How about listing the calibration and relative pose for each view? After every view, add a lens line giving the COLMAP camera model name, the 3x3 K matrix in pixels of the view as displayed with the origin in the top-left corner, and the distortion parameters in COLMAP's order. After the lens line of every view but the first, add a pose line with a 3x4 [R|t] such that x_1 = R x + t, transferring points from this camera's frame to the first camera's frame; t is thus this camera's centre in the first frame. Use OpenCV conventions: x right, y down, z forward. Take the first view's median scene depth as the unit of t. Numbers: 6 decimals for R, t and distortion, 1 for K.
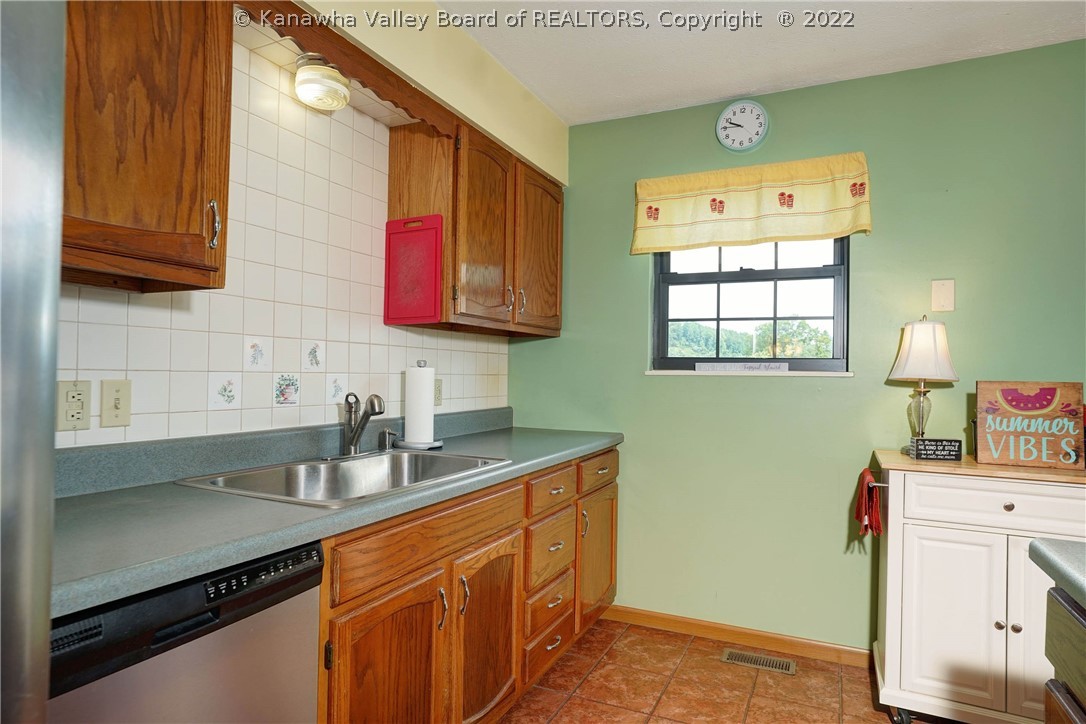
lens RADIAL K [[613.1, 0, 537.2], [0, 613.1, 363.2], [0, 0, 1]] dist [-0.021022, 0.006997]
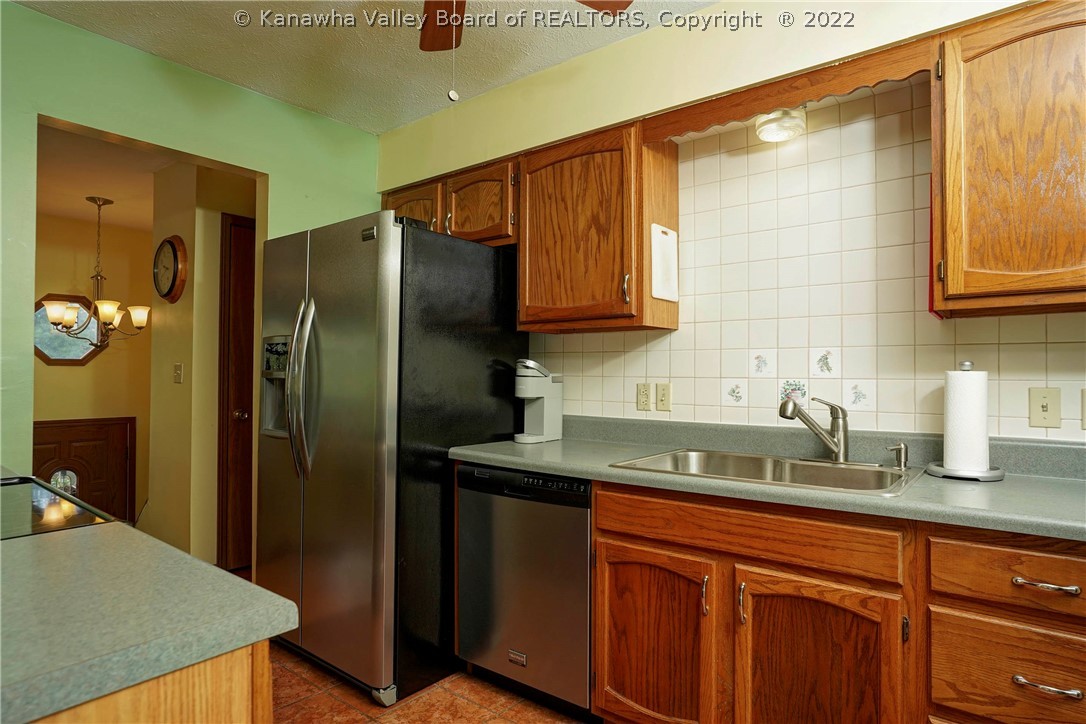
lens RADIAL K [[613.1, 0, 537.8], [0, 613.1, 364.7], [0, 0, 1]] dist [-0.021022, 0.006997]
pose [[-0.224269, -0.032866, -0.973973, 0.336010], [0.007410, 0.999345, -0.035428, 0.010976], [0.974499, -0.015162, -0.223878, 0.331706]]
